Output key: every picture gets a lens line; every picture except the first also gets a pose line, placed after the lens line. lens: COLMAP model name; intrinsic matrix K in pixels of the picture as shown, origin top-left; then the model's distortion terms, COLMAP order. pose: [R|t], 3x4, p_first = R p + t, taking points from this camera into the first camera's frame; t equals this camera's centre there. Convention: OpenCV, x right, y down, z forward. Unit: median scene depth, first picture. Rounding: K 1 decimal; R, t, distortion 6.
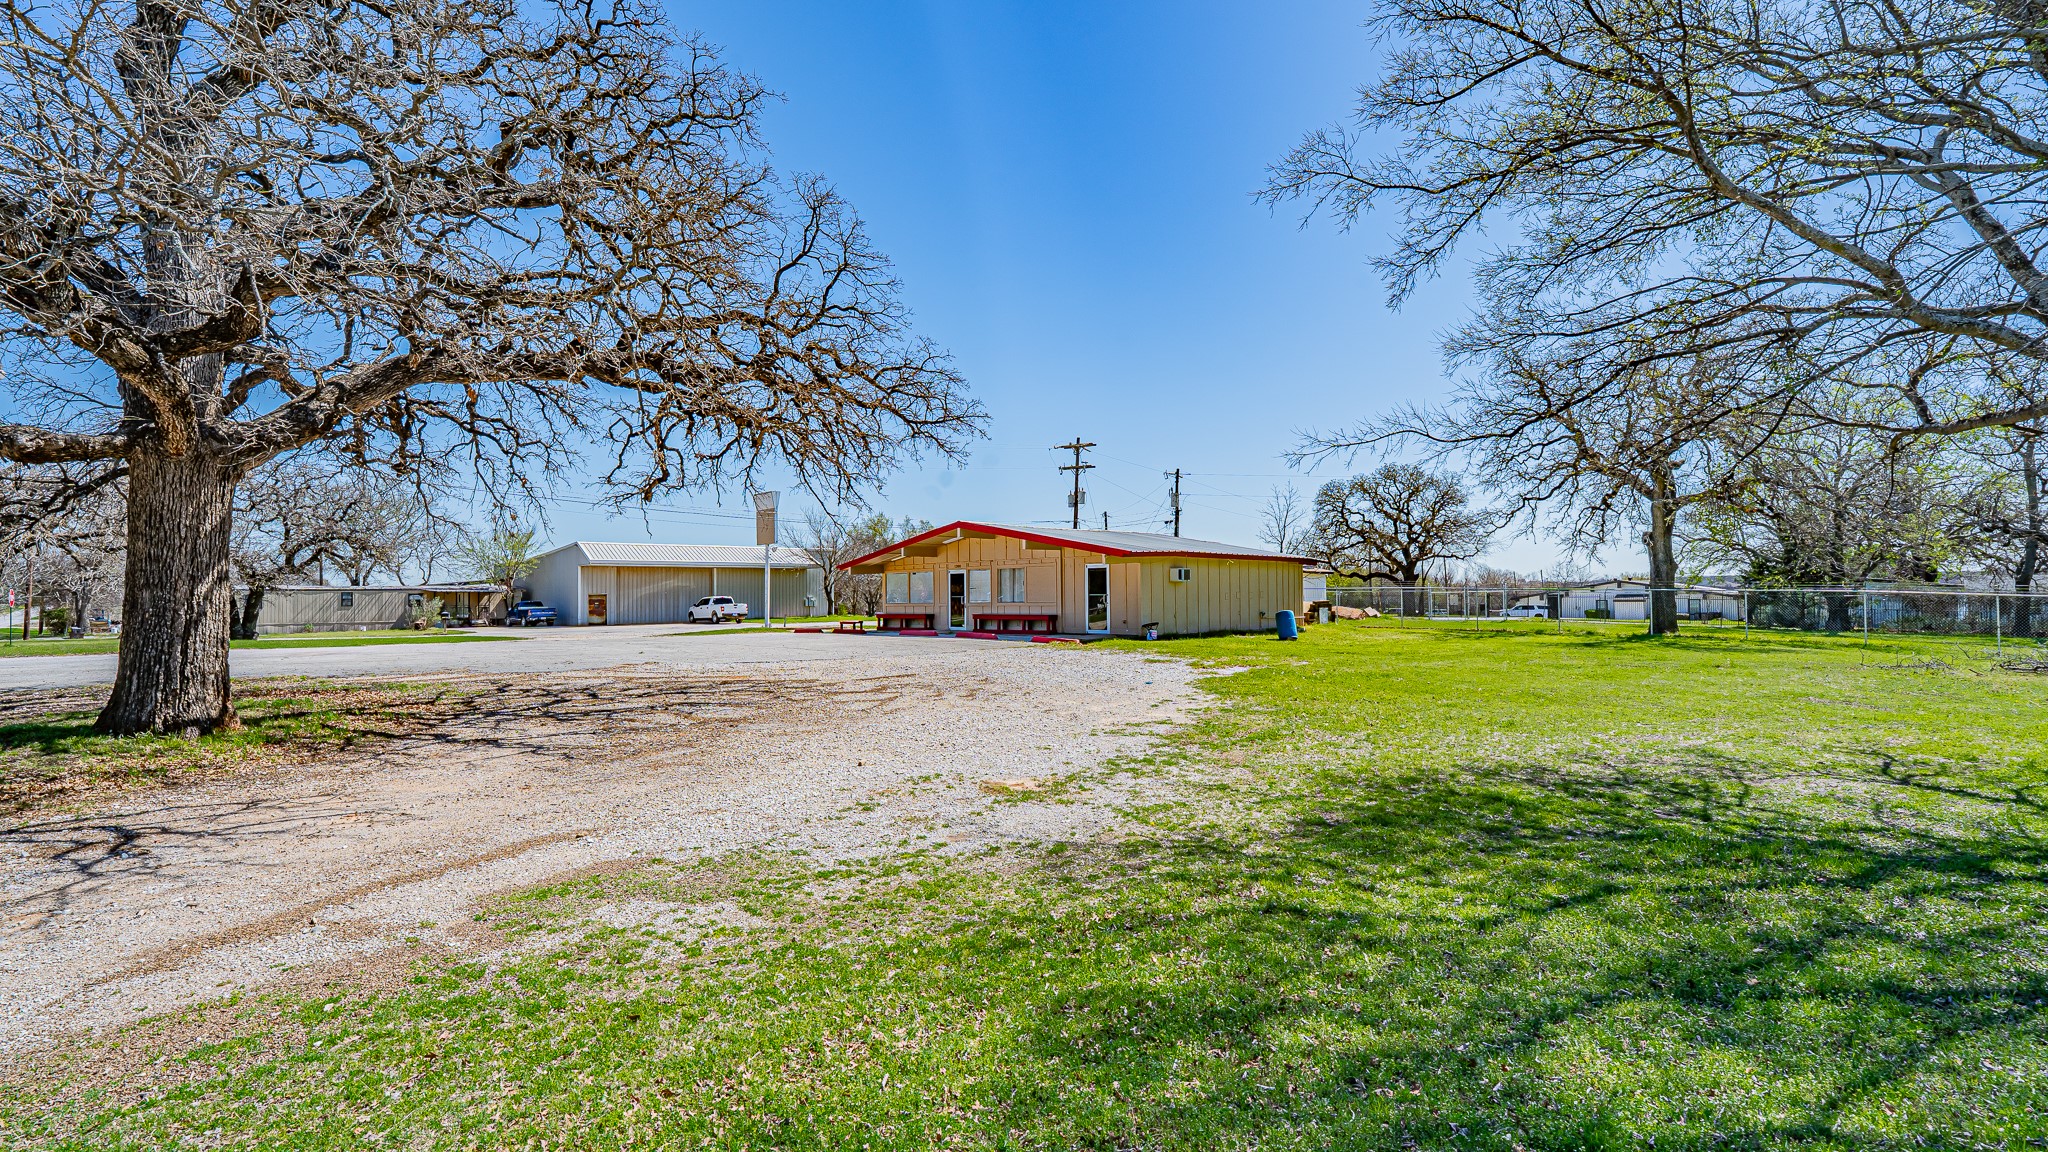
lens RADIAL K [[944.5, 0, 1025.5], [0, 944.5, 587.9], [0, 0, 1]] dist [-0.040559, -0.000173]
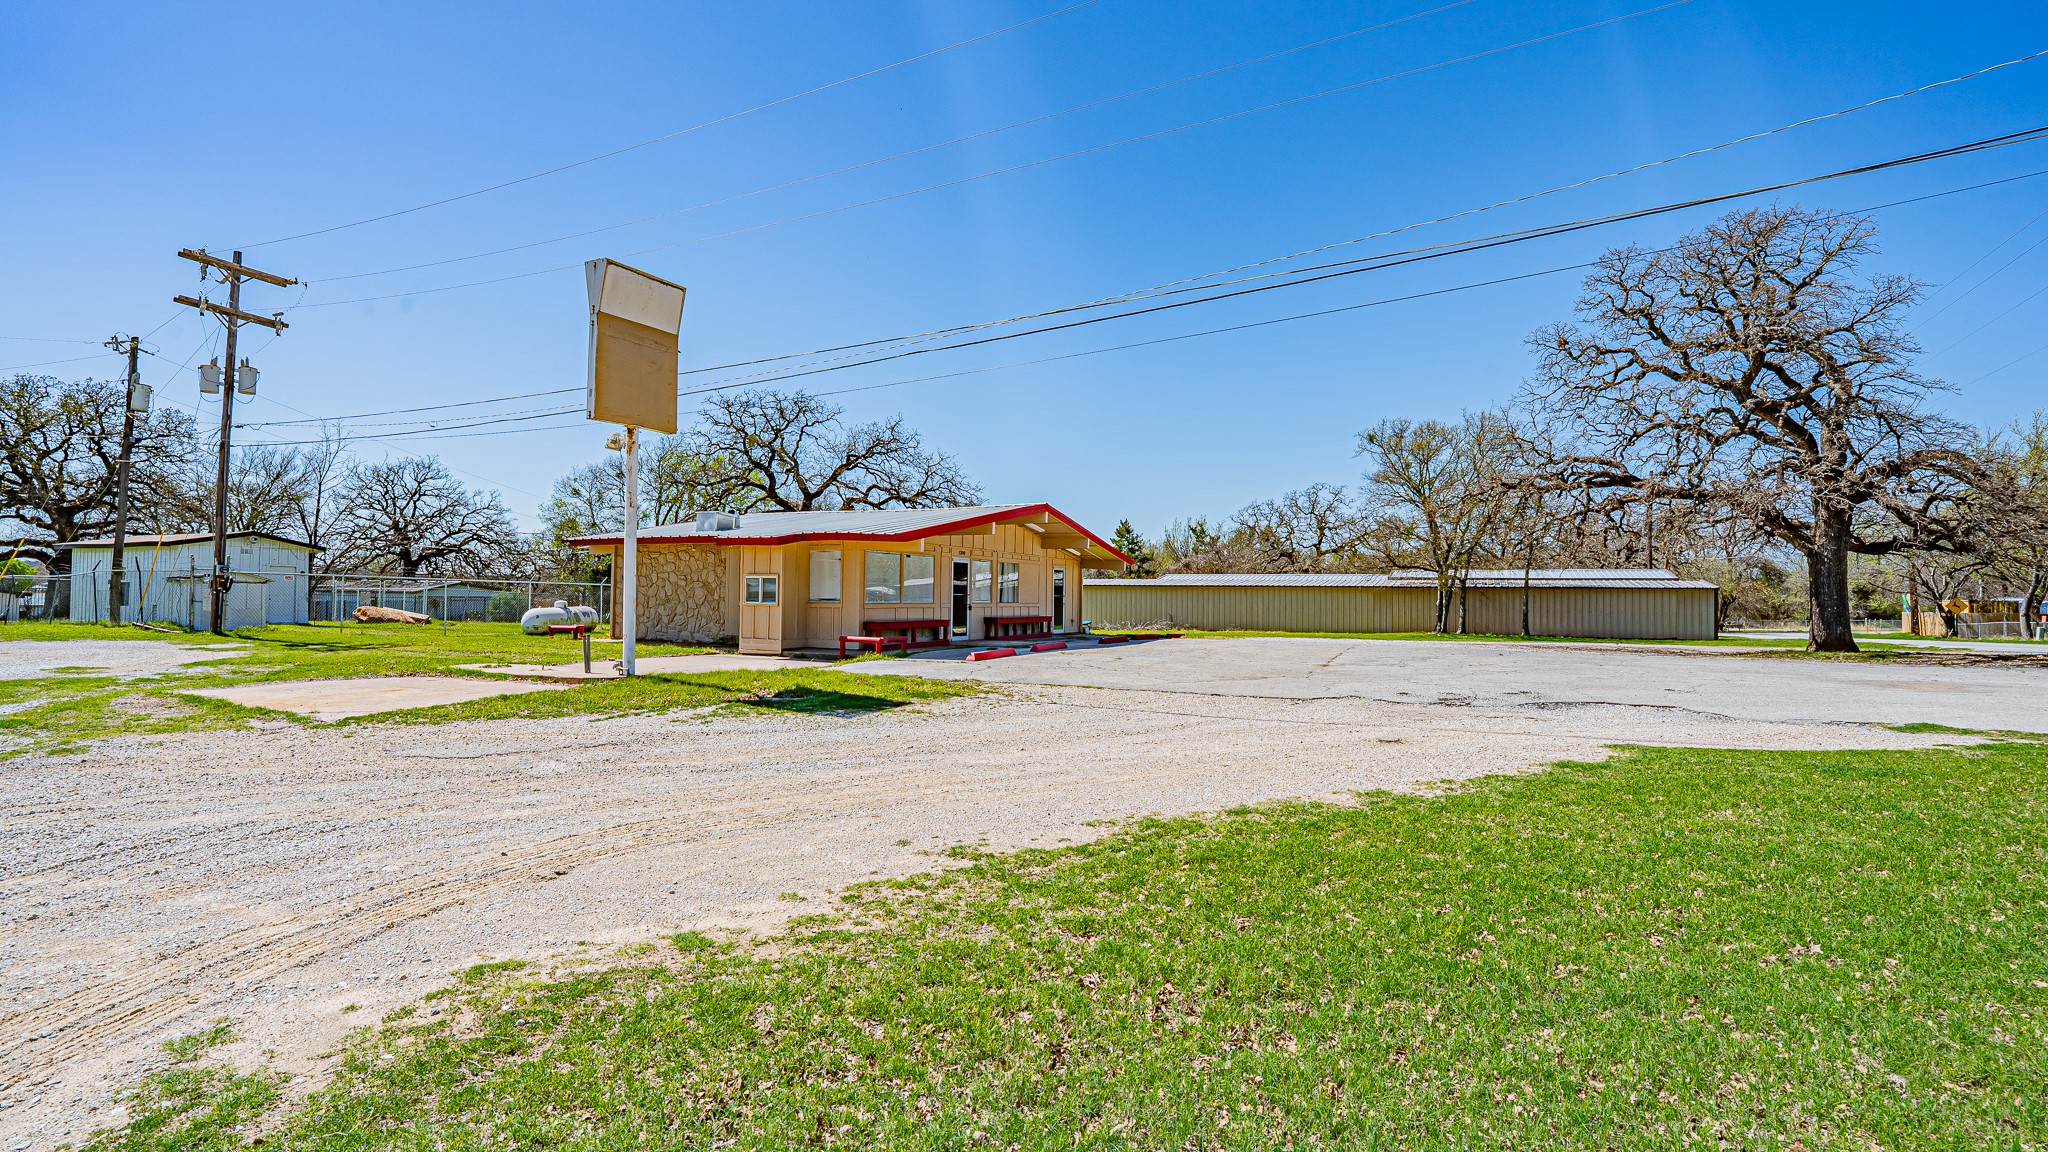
lens RADIAL K [[944.5, 0, 1019.7], [0, 944.5, 566.1], [0, 0, 1]] dist [-0.040559, -0.000173]
pose [[-0.331969, 0.036687, 0.942577, -0.499030], [-0.017869, 0.998819, -0.045170, 0.012577], [-0.943121, -0.031838, -0.330921, 0.770349]]
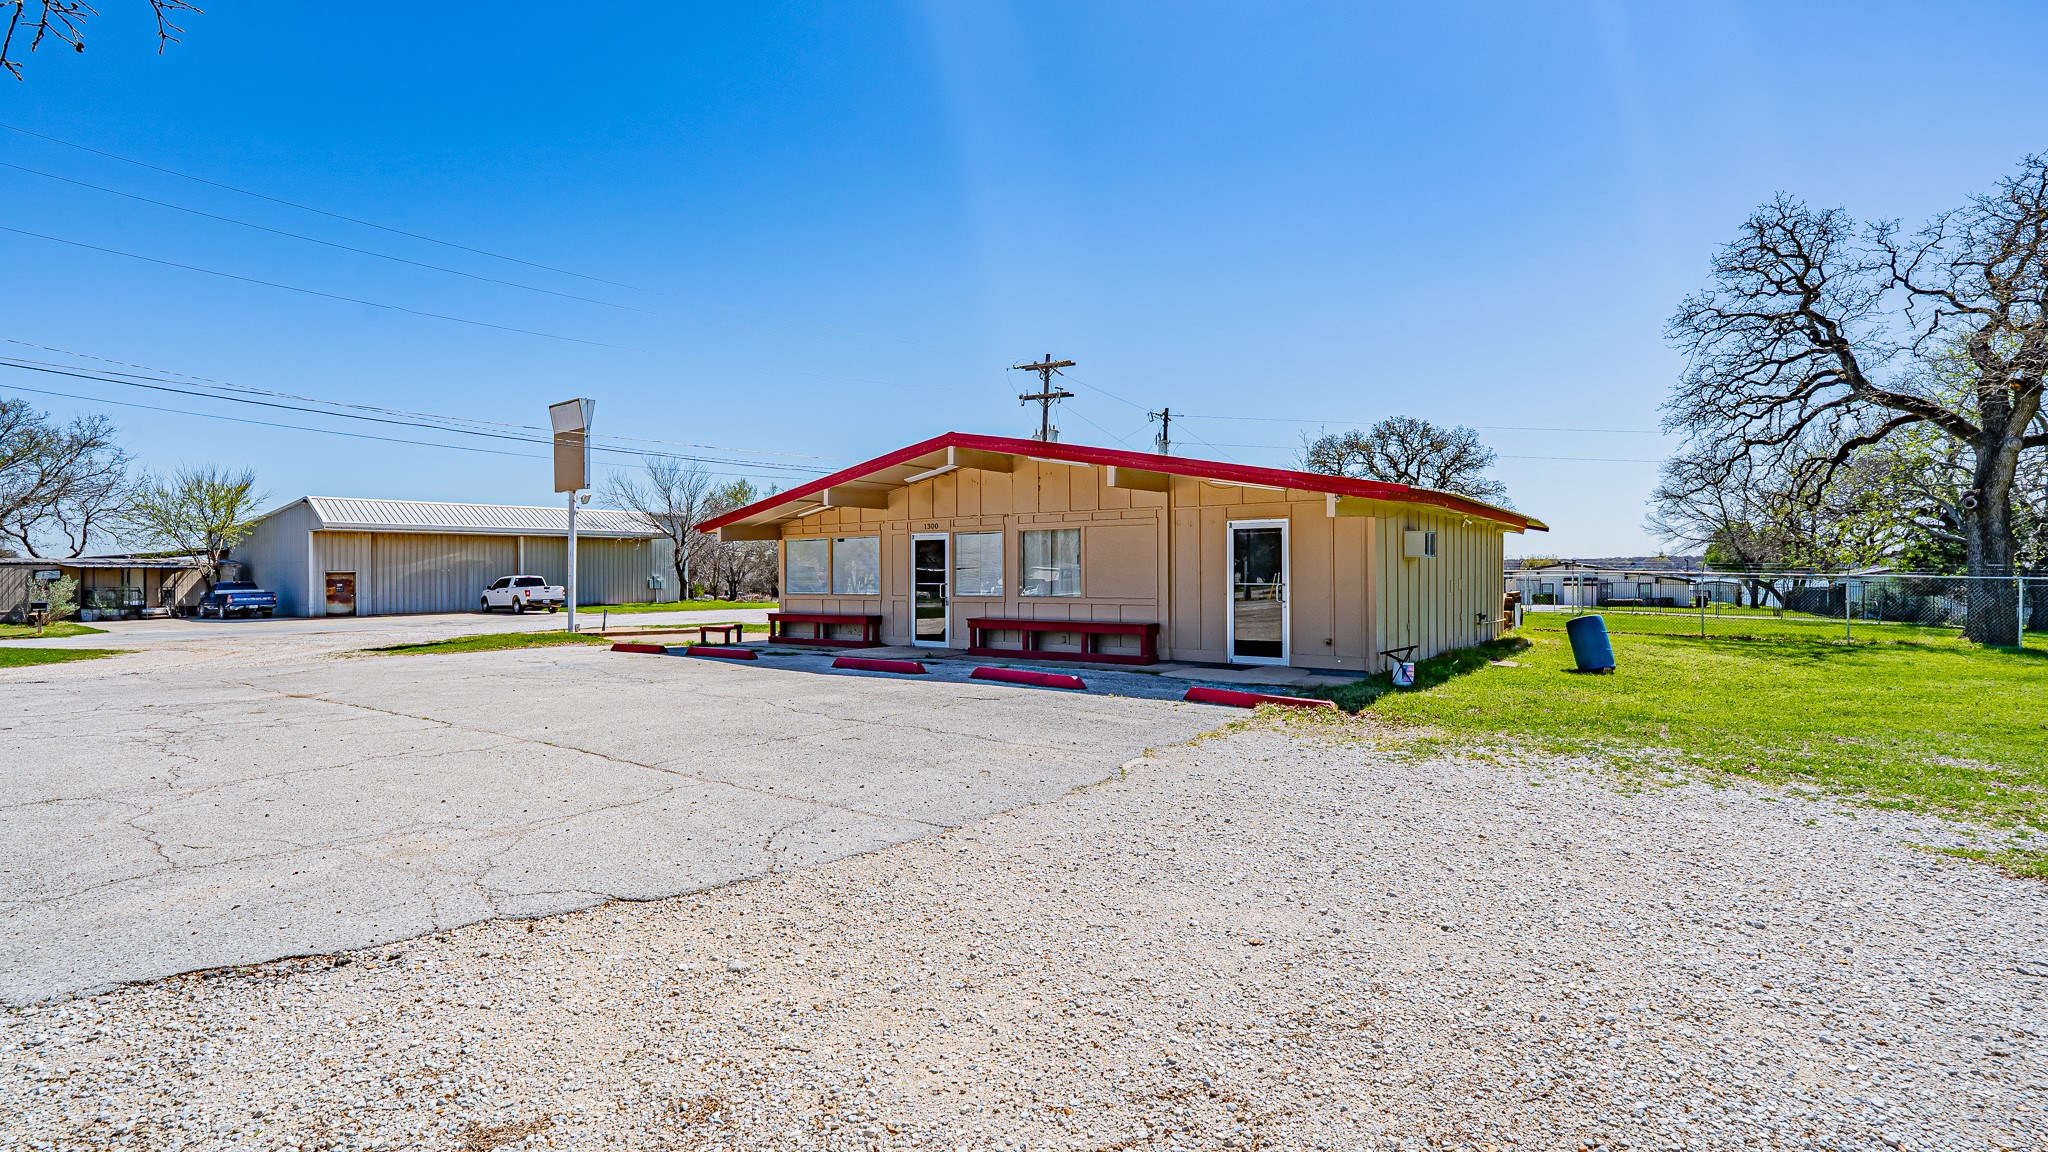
lens RADIAL K [[944.5, 0, 1020.6], [0, 944.5, 583.1], [0, 0, 1]] dist [-0.040559, -0.000173]
pose [[0.990193, 0.003862, 0.139650, -0.061648], [-0.006418, 0.999820, 0.017854, -0.000497], [-0.139556, -0.018575, 0.990040, 0.300849]]
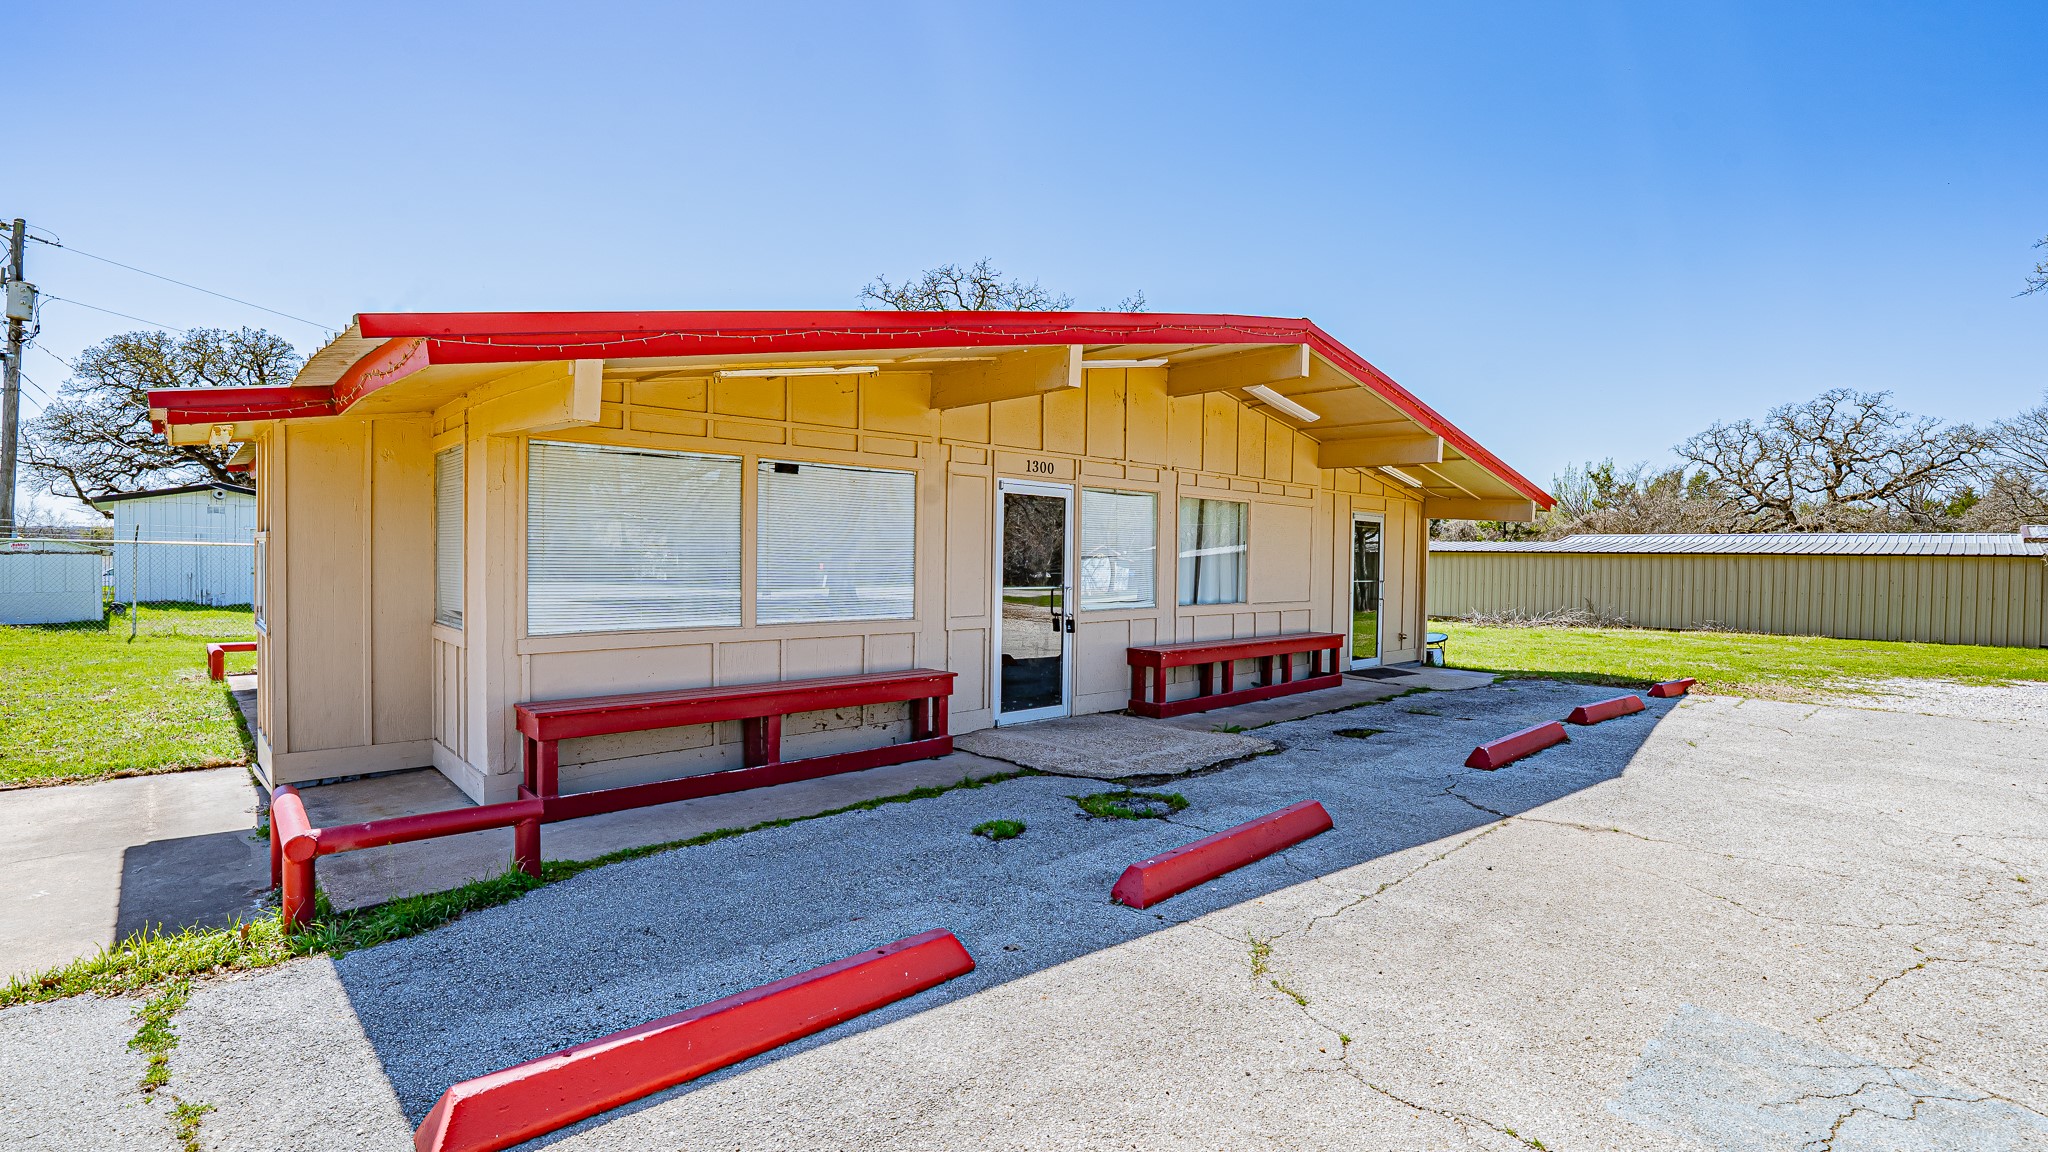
lens RADIAL K [[944.5, 0, 1024.2], [0, 944.5, 568.3], [0, 0, 1]] dist [-0.040559, -0.000173]
pose [[0.013608, -0.004218, 0.999899, -0.208021], [-0.025901, 0.999654, 0.004570, 0.002059], [-0.999572, -0.025961, 0.013494, 0.641934]]
